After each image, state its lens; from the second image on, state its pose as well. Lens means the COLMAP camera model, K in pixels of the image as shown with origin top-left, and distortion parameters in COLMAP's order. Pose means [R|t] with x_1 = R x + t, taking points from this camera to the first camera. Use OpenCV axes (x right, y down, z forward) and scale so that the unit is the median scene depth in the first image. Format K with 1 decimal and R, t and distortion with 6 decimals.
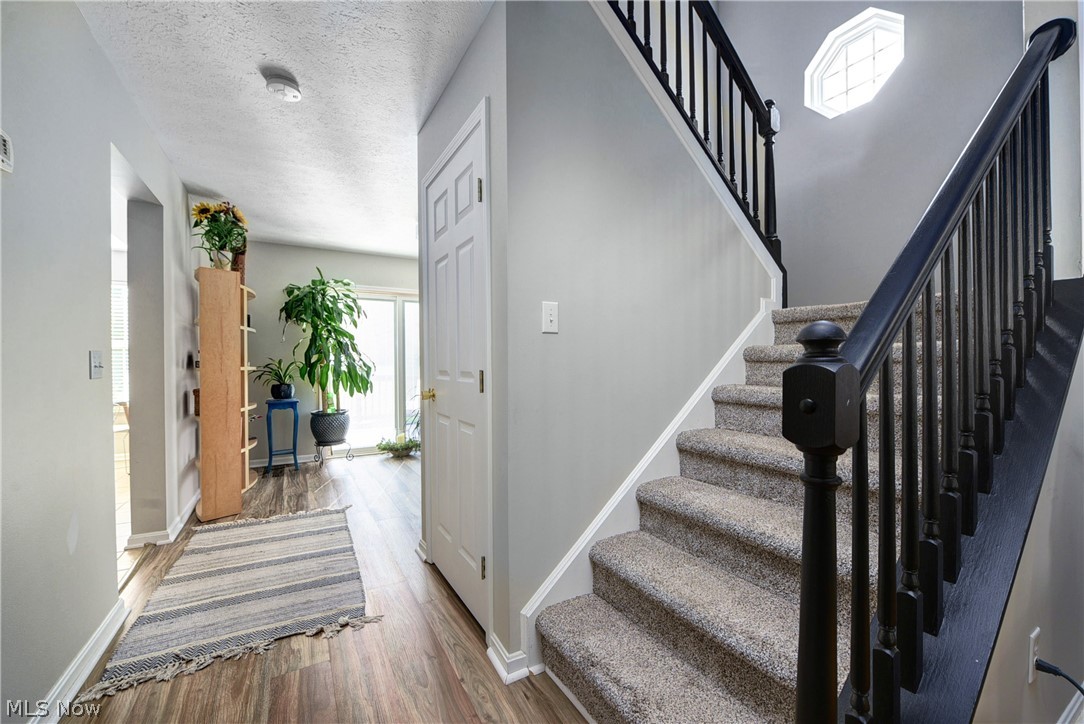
lens RADIAL K [[440.5, 0, 545.0], [0, 440.5, 359.9], [0, 0, 1]] dist [-0.007628, -0.000363]
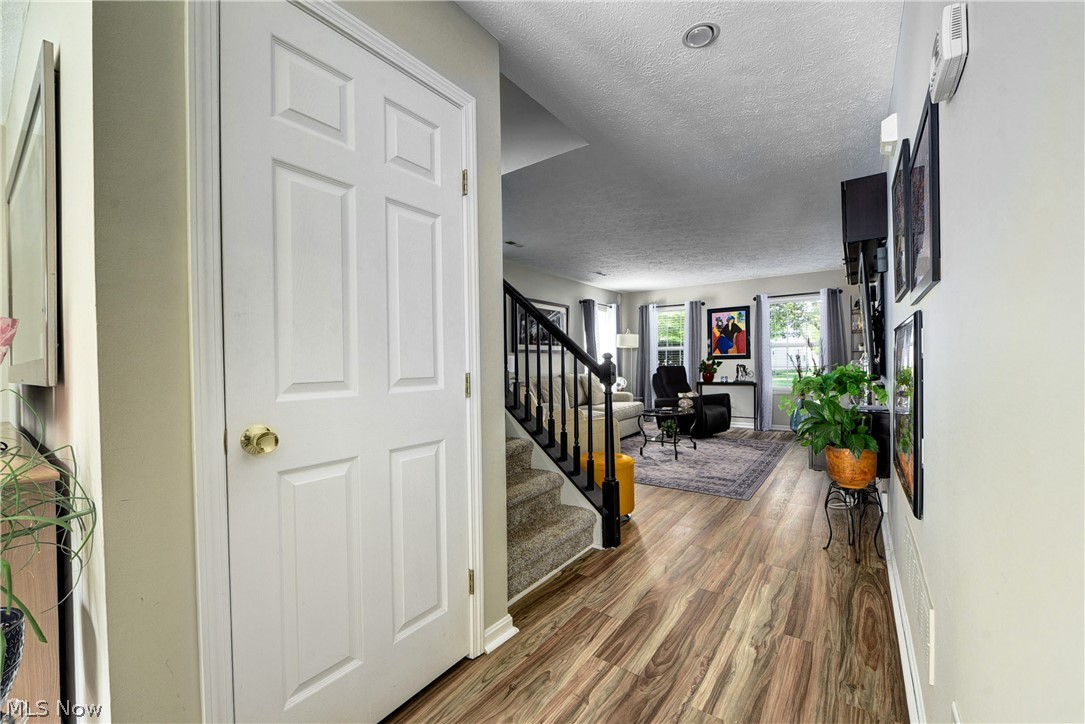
lens RADIAL K [[435.1, 0, 544.6], [0, 435.1, 365.3], [0, 0, 1]] dist [-0.007581, -0.000015]
pose [[-0.409582, 0.010413, 0.912214, -0.395951], [0.020224, 0.999793, -0.002333, 0.005478], [-0.912049, 0.017493, -0.409707, 0.460991]]
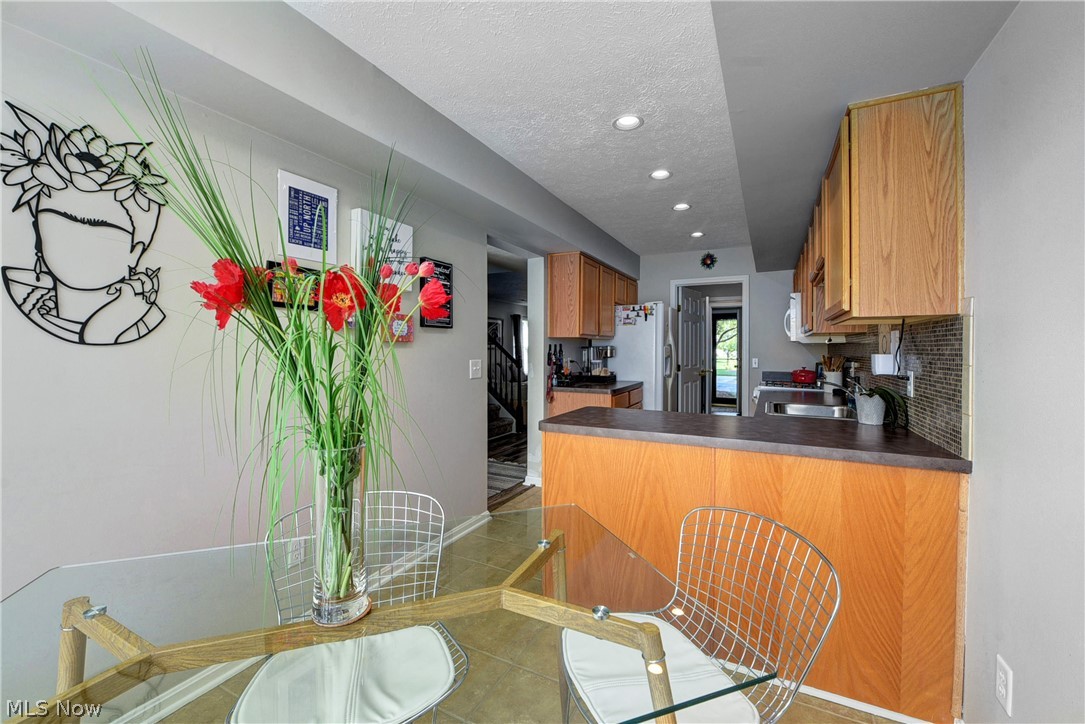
lens RADIAL K [[441.8, 0, 543.2], [0, 441.8, 350.5], [0, 0, 1]] dist [-0.000847, -0.000013]
pose [[-0.540216, 0.008827, 0.841480, -1.206682], [0.006394, 0.999959, -0.006385, -0.015062], [-0.841502, 0.001931, -0.540251, 0.906923]]
